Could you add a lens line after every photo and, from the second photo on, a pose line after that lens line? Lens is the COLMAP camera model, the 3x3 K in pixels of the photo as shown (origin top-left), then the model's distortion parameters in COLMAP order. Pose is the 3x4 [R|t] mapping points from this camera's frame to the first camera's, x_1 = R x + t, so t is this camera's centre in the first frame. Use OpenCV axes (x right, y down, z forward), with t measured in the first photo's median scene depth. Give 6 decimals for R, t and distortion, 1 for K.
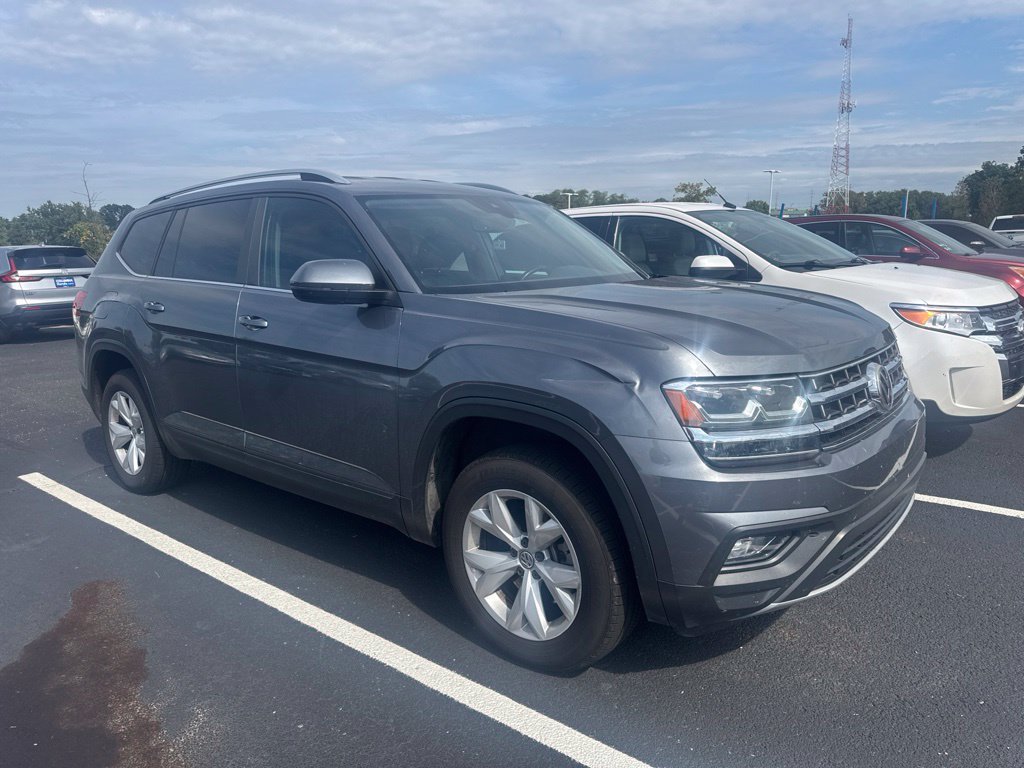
lens RADIAL K [[744.1, 0, 522.0], [0, 744.1, 384.8], [0, 0, 1]] dist [-0.002553, -0.007951]
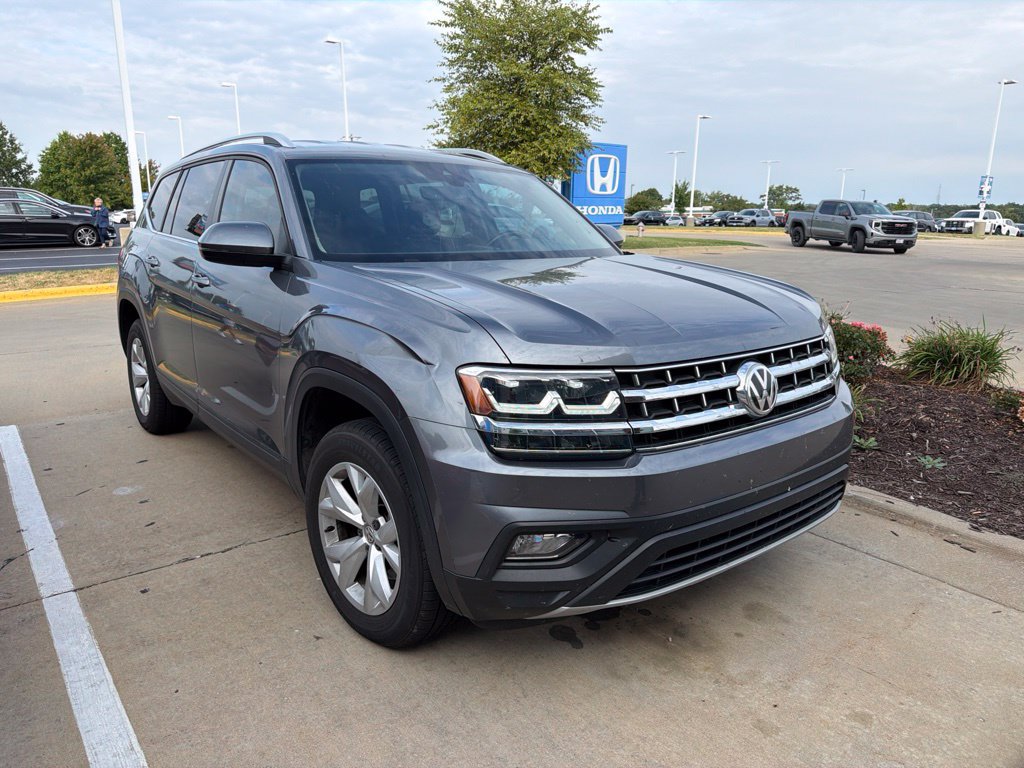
lens RADIAL K [[744.1, 0, 522.0], [0, 744.1, 384.8], [0, 0, 1]] dist [-0.002553, -0.007951]
pose [[0.983072, 0.074283, -0.167488, 0.421229], [-0.066822, 0.996523, 0.049757, -0.031558], [0.170602, -0.037723, 0.984618, 0.064082]]
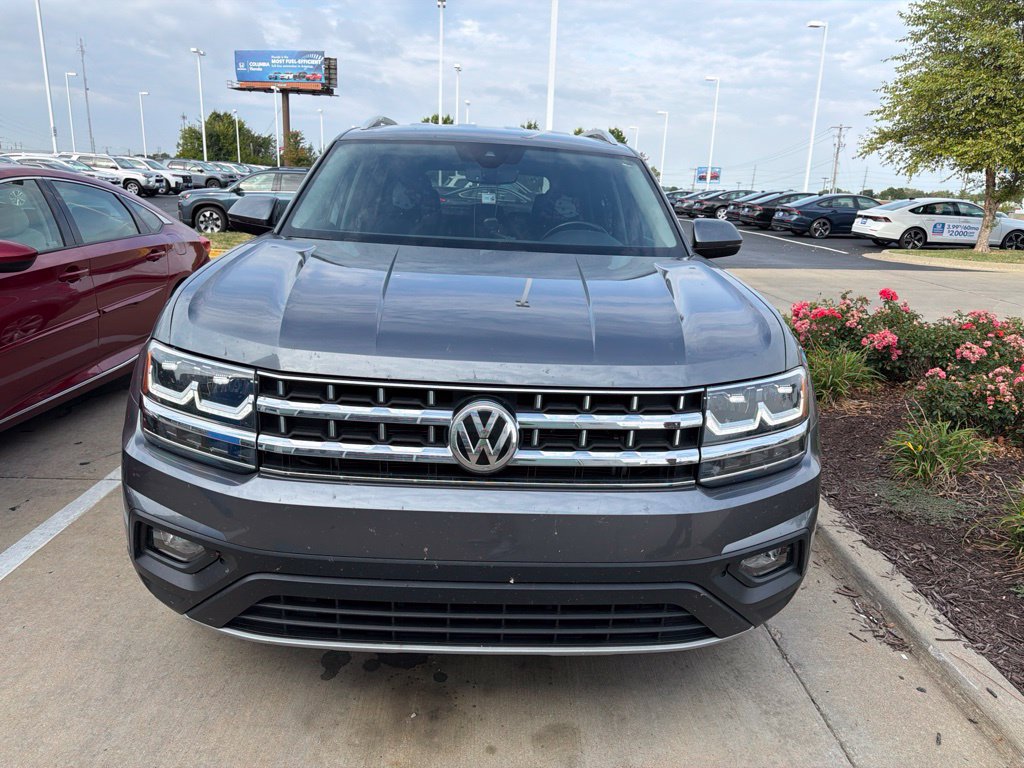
lens RADIAL K [[737.6, 0, 512.0], [0, 737.6, 384.0], [0, 0, 1]] dist [-0.005232, -0.002617]
pose [[0.674860, 0.237583, -0.698655, 1.137412], [-0.193202, 0.970617, 0.143443, -0.169022], [0.712206, 0.038177, 0.700932, 0.647392]]
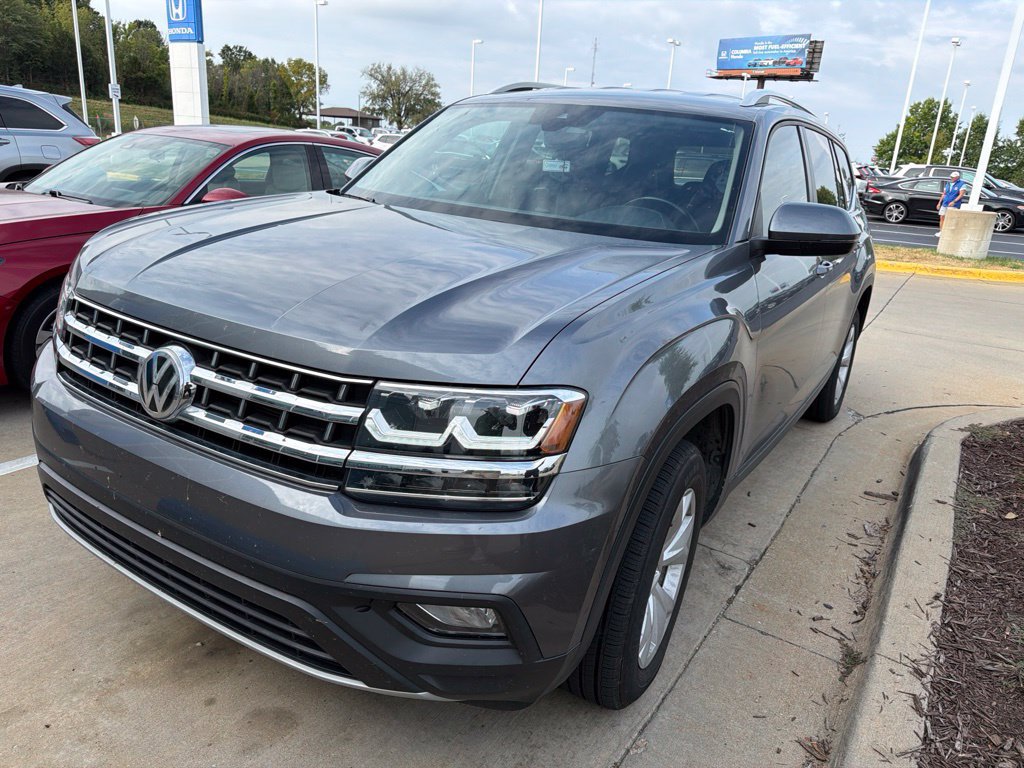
lens RADIAL K [[744.1, 0, 522.0], [0, 744.1, 384.8], [0, 0, 1]] dist [-0.002553, -0.007951]
pose [[0.128127, 0.325608, -0.936783, 1.372648], [-0.252721, 0.924106, 0.286636, -0.317871], [0.959018, 0.200019, 0.200691, 1.385837]]
